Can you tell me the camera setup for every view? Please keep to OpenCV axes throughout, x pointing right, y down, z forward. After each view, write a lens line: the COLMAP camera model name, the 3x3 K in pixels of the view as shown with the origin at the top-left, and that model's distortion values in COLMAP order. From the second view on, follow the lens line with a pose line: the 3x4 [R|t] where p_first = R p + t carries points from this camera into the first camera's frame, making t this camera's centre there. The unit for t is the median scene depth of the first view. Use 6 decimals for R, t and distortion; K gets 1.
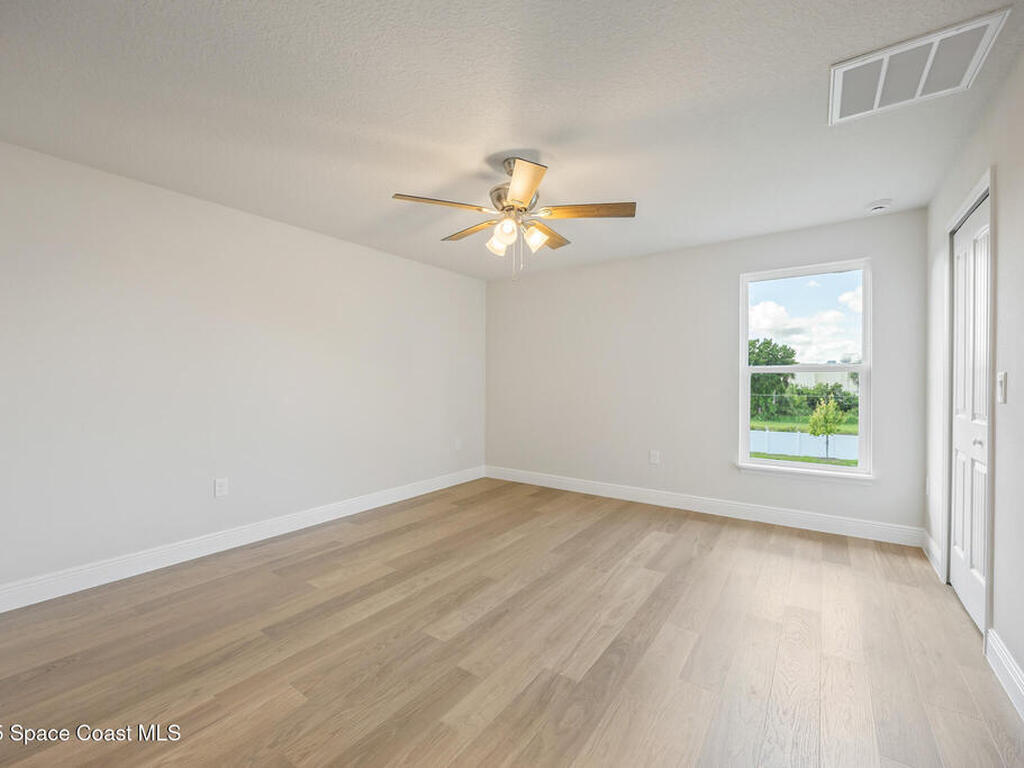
lens RADIAL K [[438.0, 0, 507.5], [0, 438.0, 384.9], [0, 0, 1]] dist [-0.003098, -0.000173]
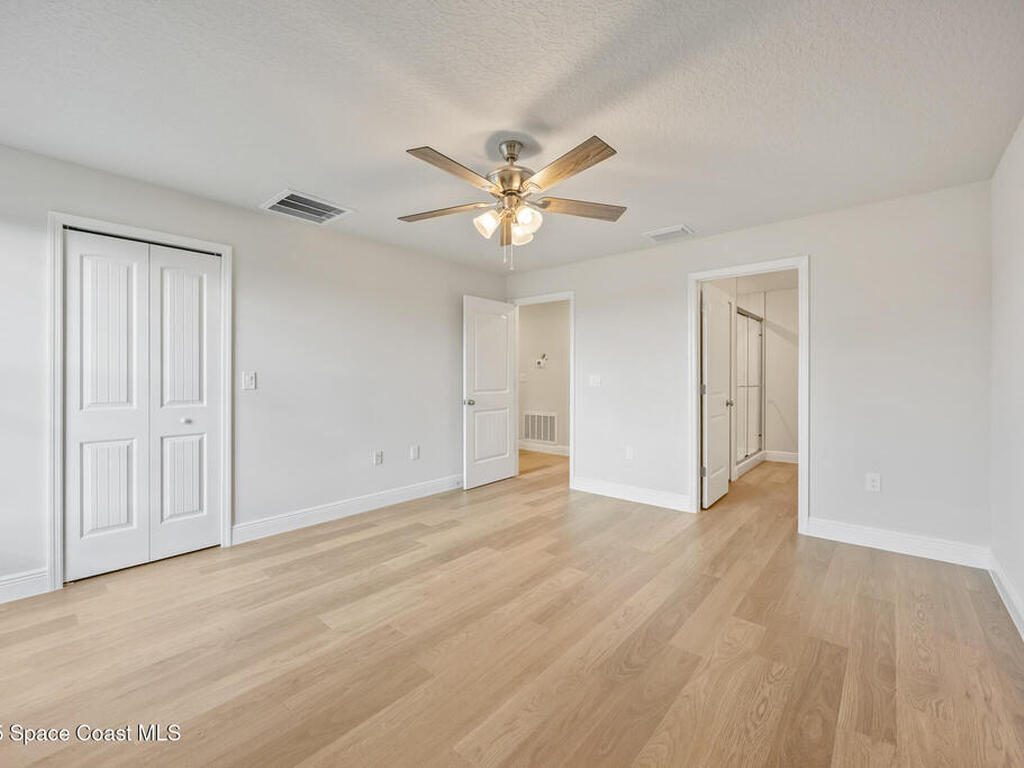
lens RADIAL K [[438.0, 0, 507.5], [0, 438.0, 384.9], [0, 0, 1]] dist [-0.003098, -0.000173]
pose [[-0.995449, -0.002135, 0.095273, -0.065708], [0.000608, 0.999586, 0.028755, -0.020101], [-0.095295, 0.028682, -0.995036, 1.909319]]
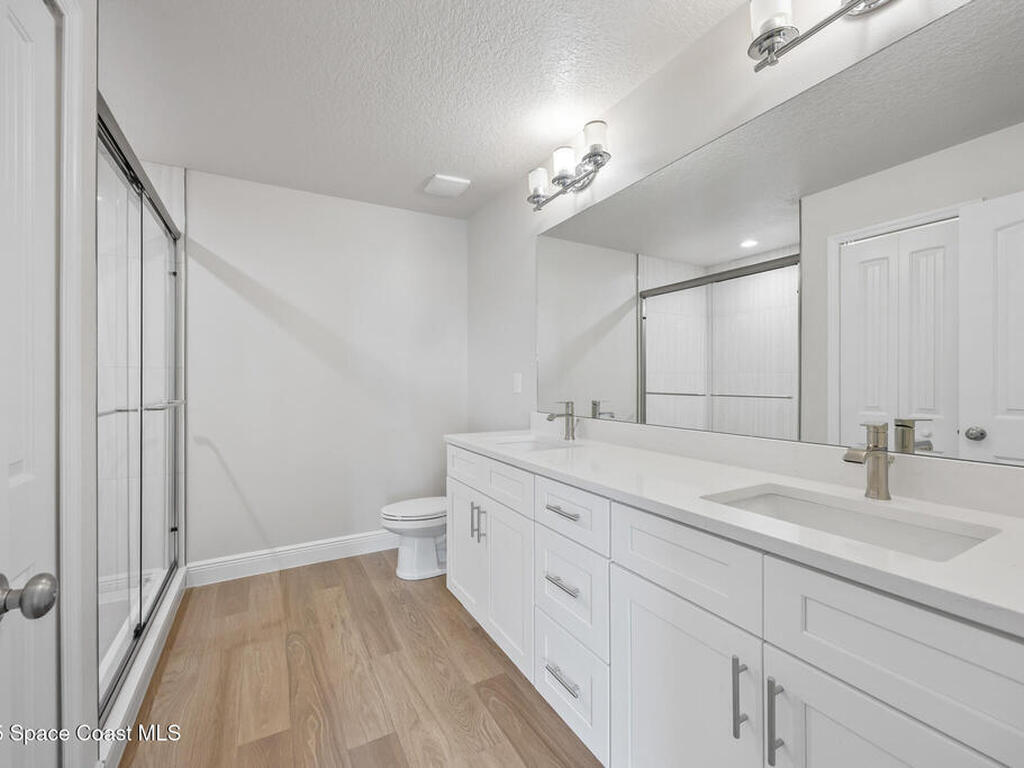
lens RADIAL K [[438.0, 0, 507.5], [0, 438.0, 384.9], [0, 0, 1]] dist [-0.003098, -0.000173]
pose [[-0.440287, 0.001888, -0.897855, -0.090398], [-0.016913, 0.999803, 0.010397, -0.019584], [0.897698, 0.019763, -0.440169, 1.851460]]
